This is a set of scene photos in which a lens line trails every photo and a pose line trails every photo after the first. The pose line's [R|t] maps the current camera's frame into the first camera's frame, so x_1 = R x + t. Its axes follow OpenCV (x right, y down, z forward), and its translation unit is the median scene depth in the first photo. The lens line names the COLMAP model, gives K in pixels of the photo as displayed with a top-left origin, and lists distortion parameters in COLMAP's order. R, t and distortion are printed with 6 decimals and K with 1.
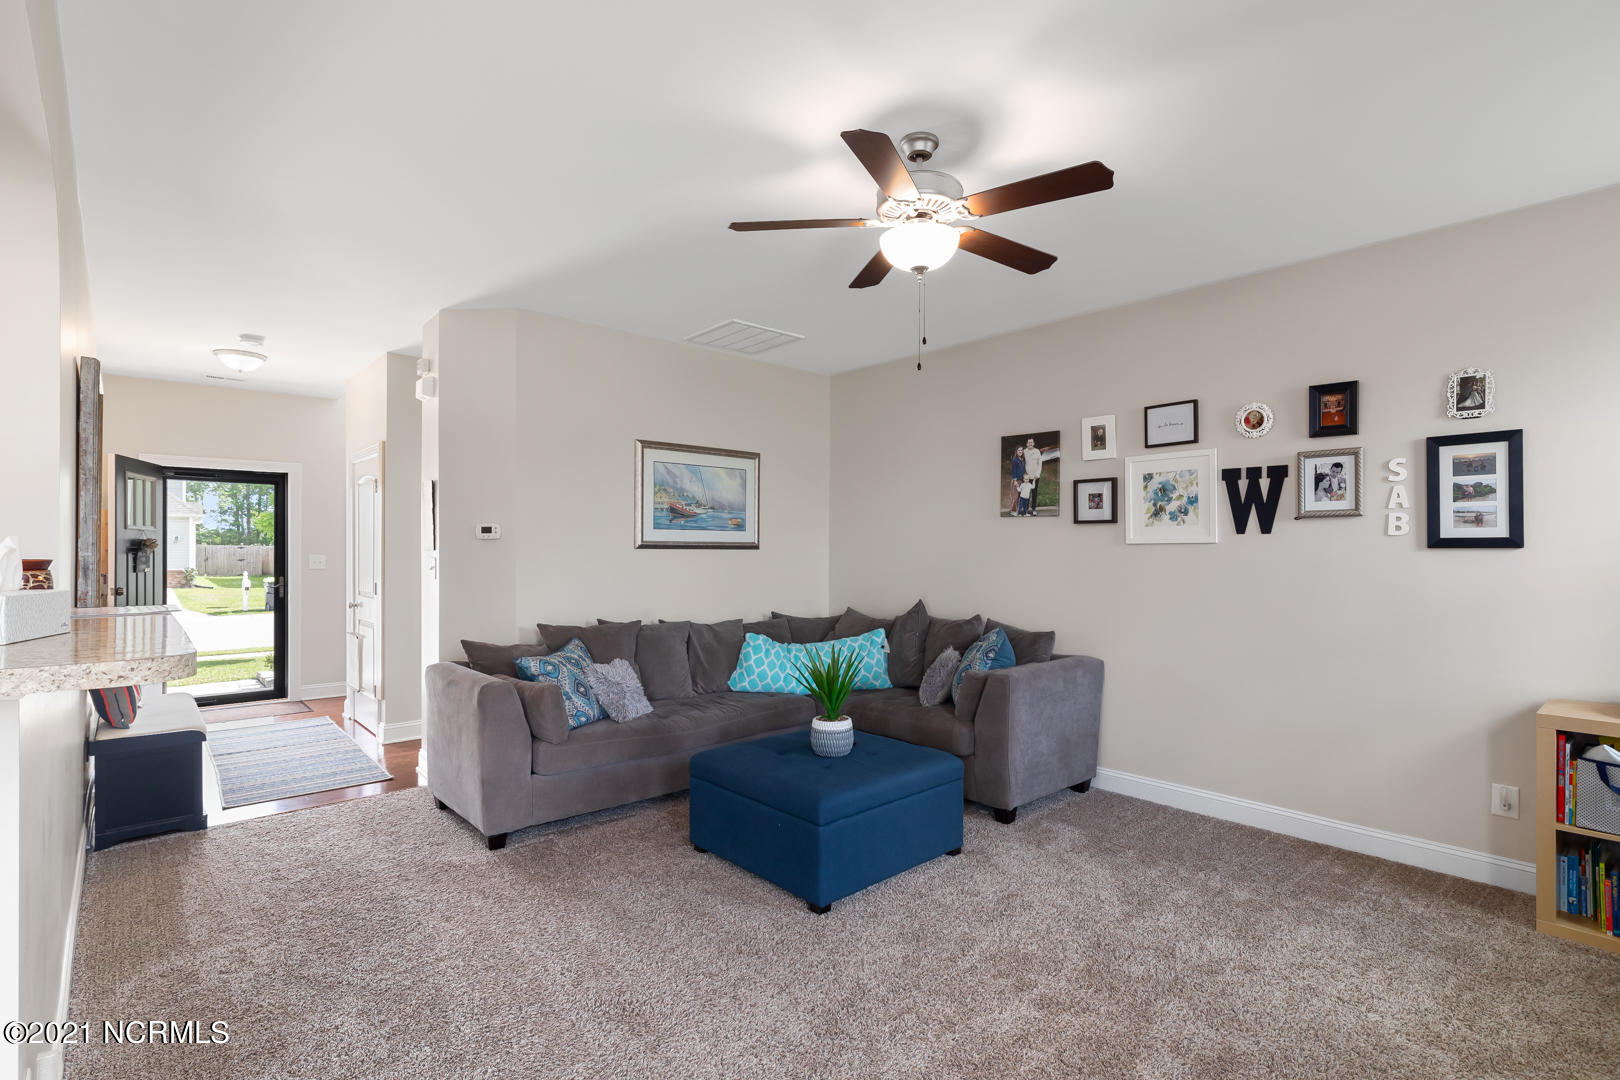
lens RADIAL K [[773.6, 0, 827.1], [0, 773.6, 542.9], [0, 0, 1]] dist [0.000745, -0.000246]
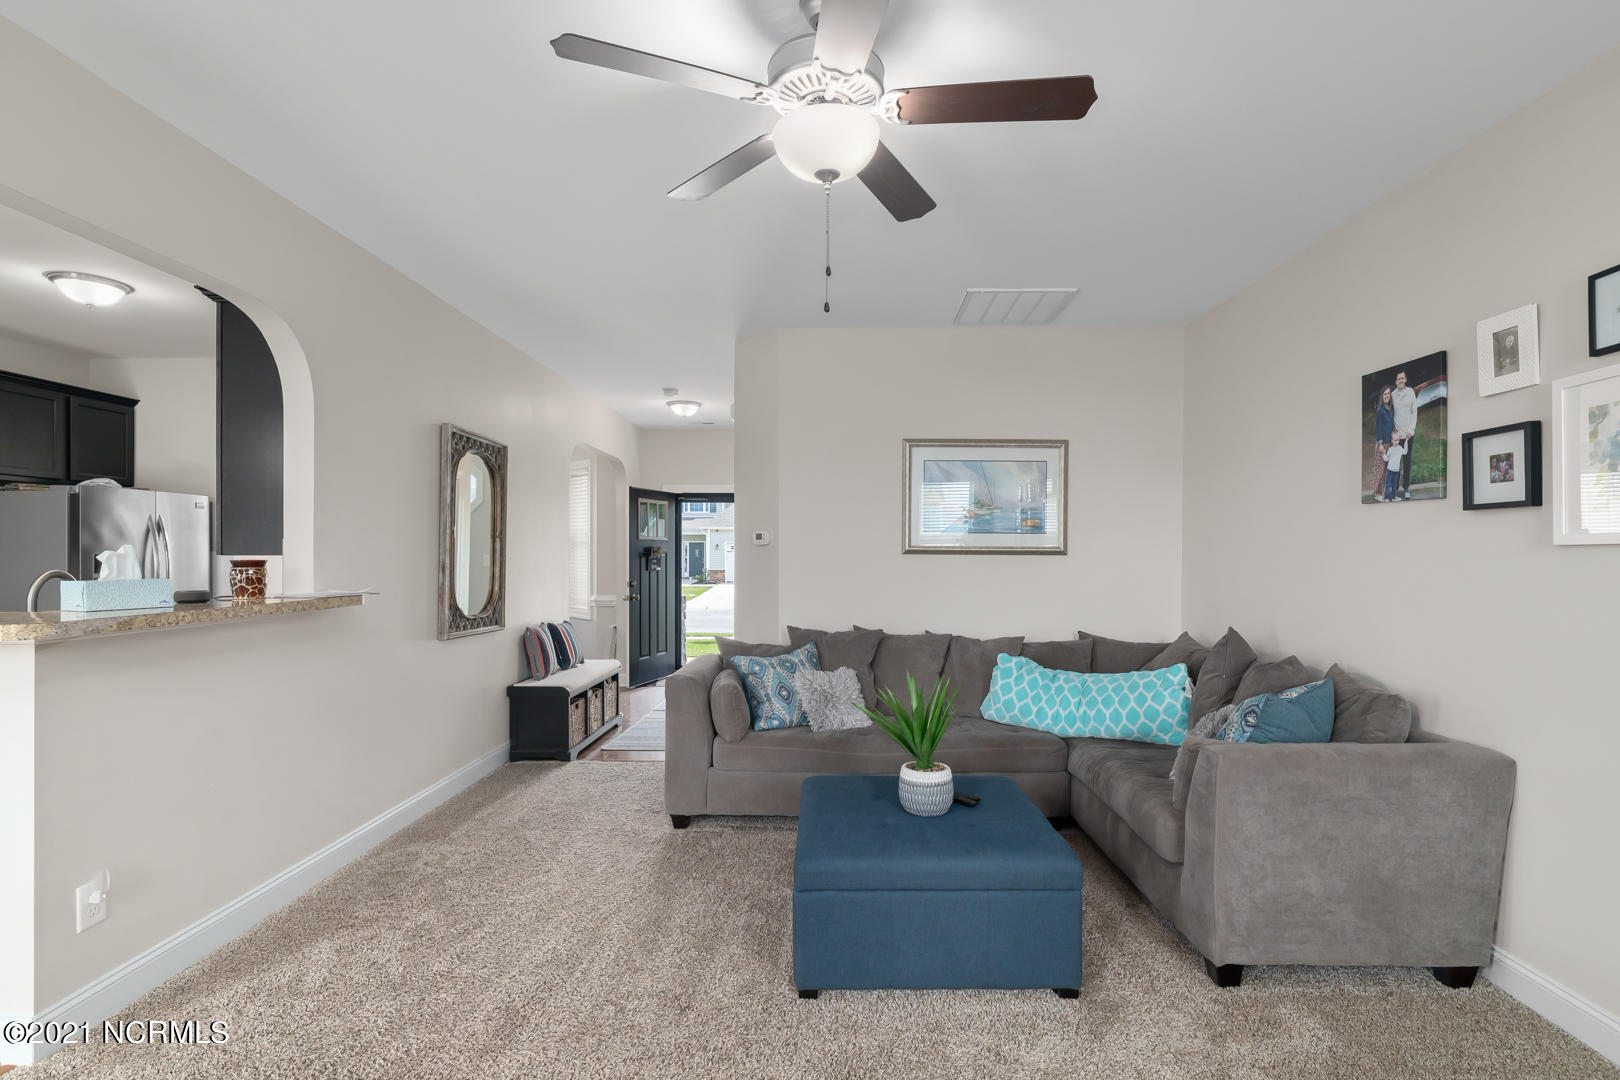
lens RADIAL K [[772.8, 0, 829.3], [0, 772.8, 554.2], [0, 0, 1]] dist [-0.002288, -0.000995]
pose [[0.732396, 0.001139, -0.680878, 0.368598], [0.003094, 0.999983, 0.005000, 0.002955], [0.680872, -0.005769, 0.732379, 0.272125]]
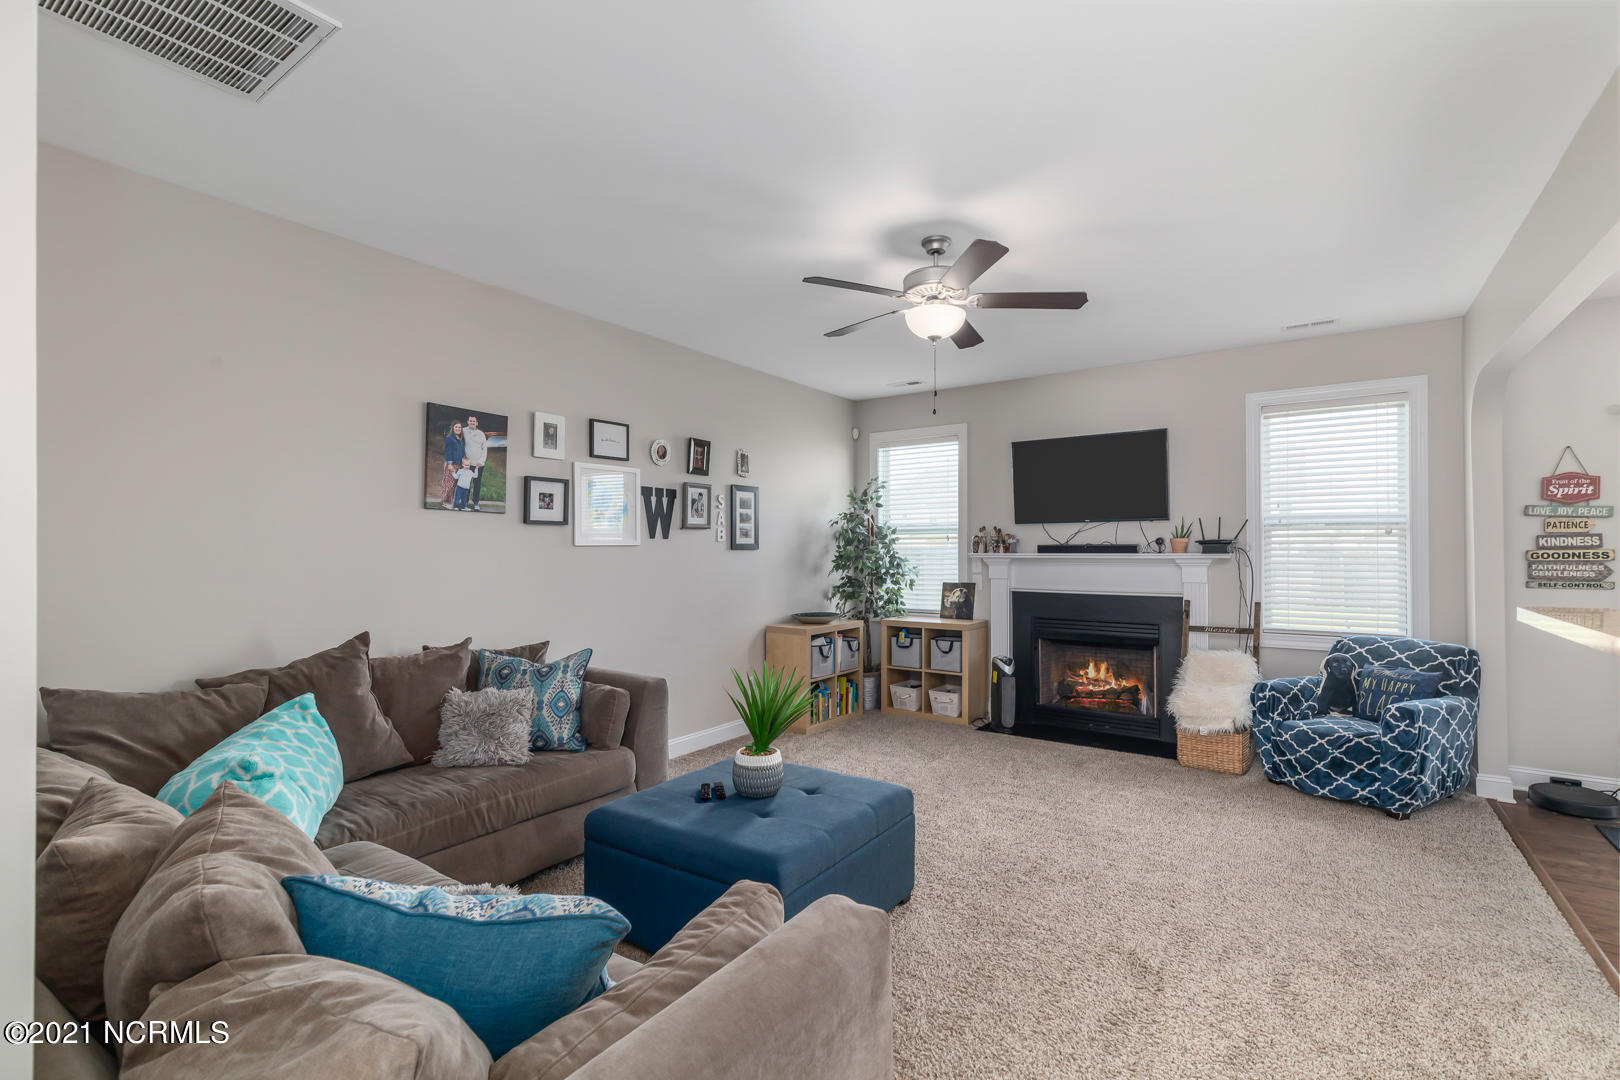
lens RADIAL K [[722.1, 0, 829.0], [0, 722.1, 545.8], [0, 0, 1]] dist [0.011904, -0.005283]
pose [[-0.231126, 0.005485, 0.972908, -0.606090], [-0.004626, 0.999967, -0.006736, 0.006080], [-0.972913, -0.006058, -0.231093, 0.861800]]
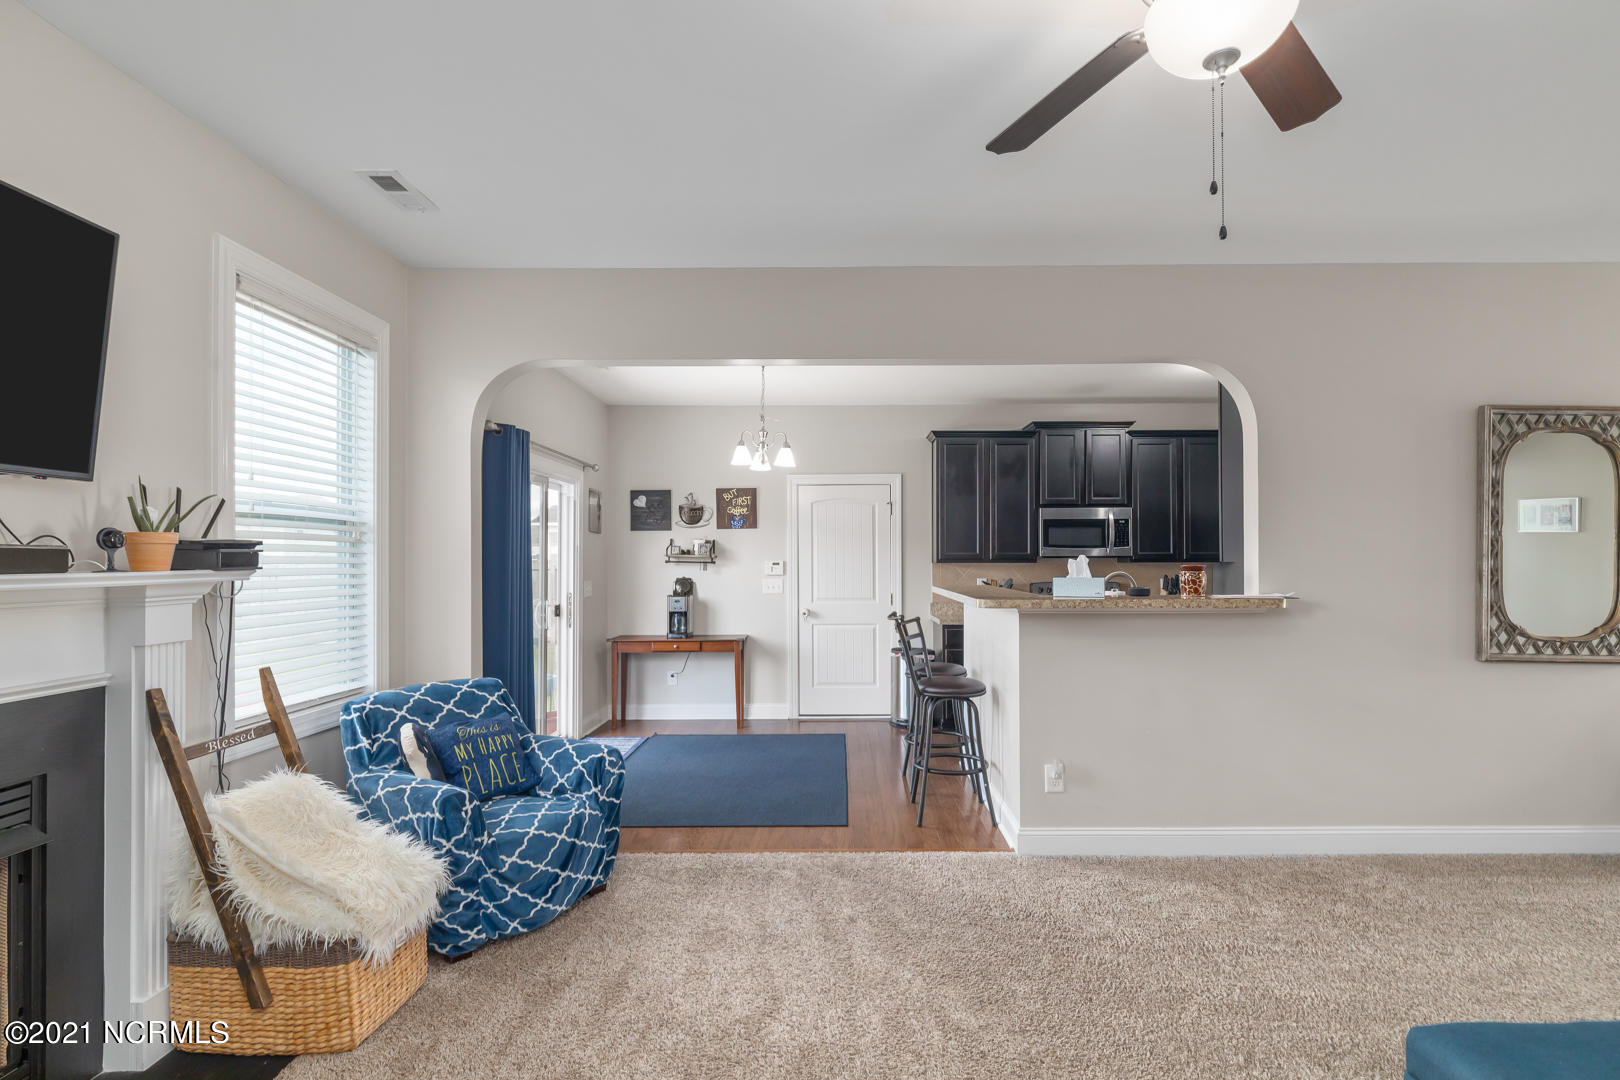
lens RADIAL K [[772.8, 0, 829.3], [0, 772.8, 554.2], [0, 0, 1]] dist [-0.002288, -0.000995]
pose [[-0.681937, -0.003719, -0.731401, 0.424720], [0.007508, 0.999899, -0.012085, 0.006239], [0.731372, -0.013733, -0.681841, 0.688222]]
